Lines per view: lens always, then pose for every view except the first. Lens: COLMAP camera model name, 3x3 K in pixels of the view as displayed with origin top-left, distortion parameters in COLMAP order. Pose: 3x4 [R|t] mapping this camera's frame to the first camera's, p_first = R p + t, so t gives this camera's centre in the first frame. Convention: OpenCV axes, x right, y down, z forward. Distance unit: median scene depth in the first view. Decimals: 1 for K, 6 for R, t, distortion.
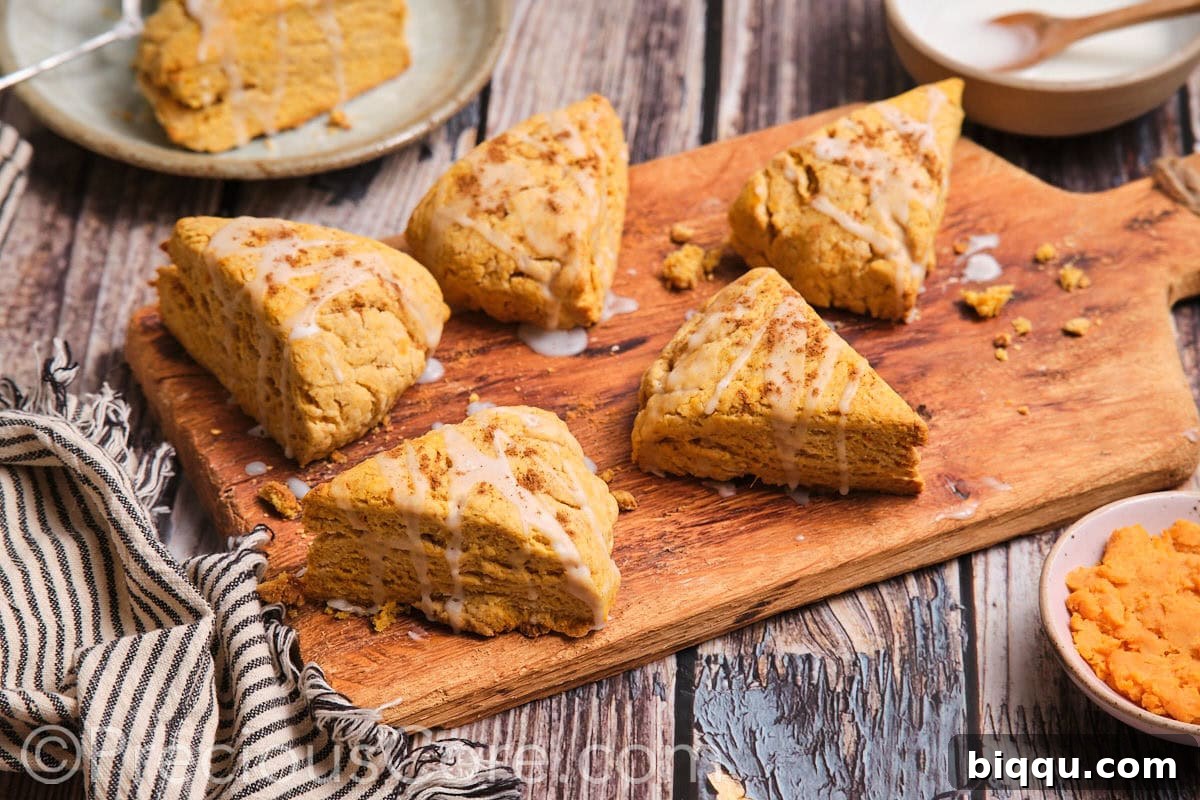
lens RADIAL K [[3506.6, 0, 586.5], [0, 3506.6, 400.8], [0, 0, 1]] dist [0.832858, 2.246824]
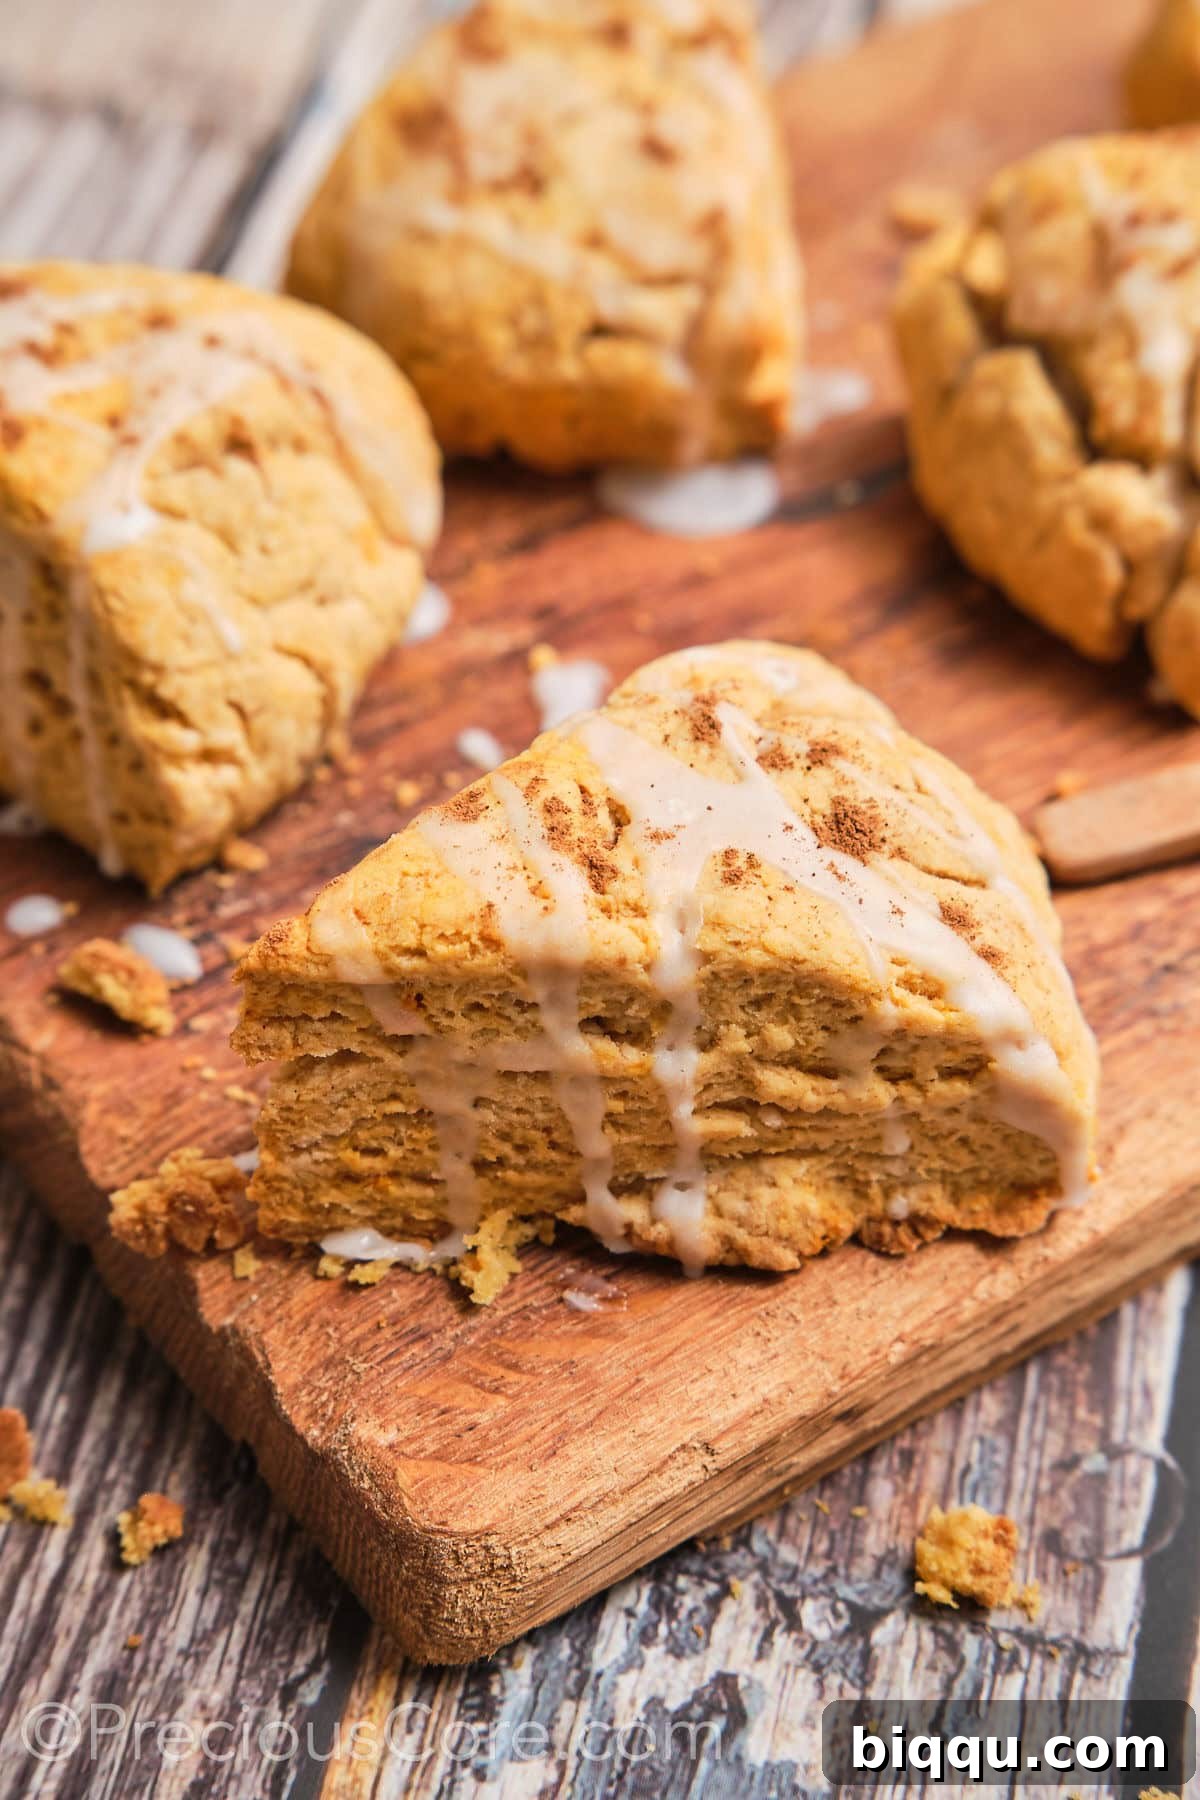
lens RADIAL K [[4135.4, 0, 595.9], [0, 4135.4, 874.0], [0, 0, 1]] dist [0.525887, 1.416702]
pose [[0.980605, -0.147769, 0.128754, -0.096032], [0.145543, 0.988995, 0.026578, 0.012260], [-0.131264, -0.007323, 0.991320, 0.577767]]
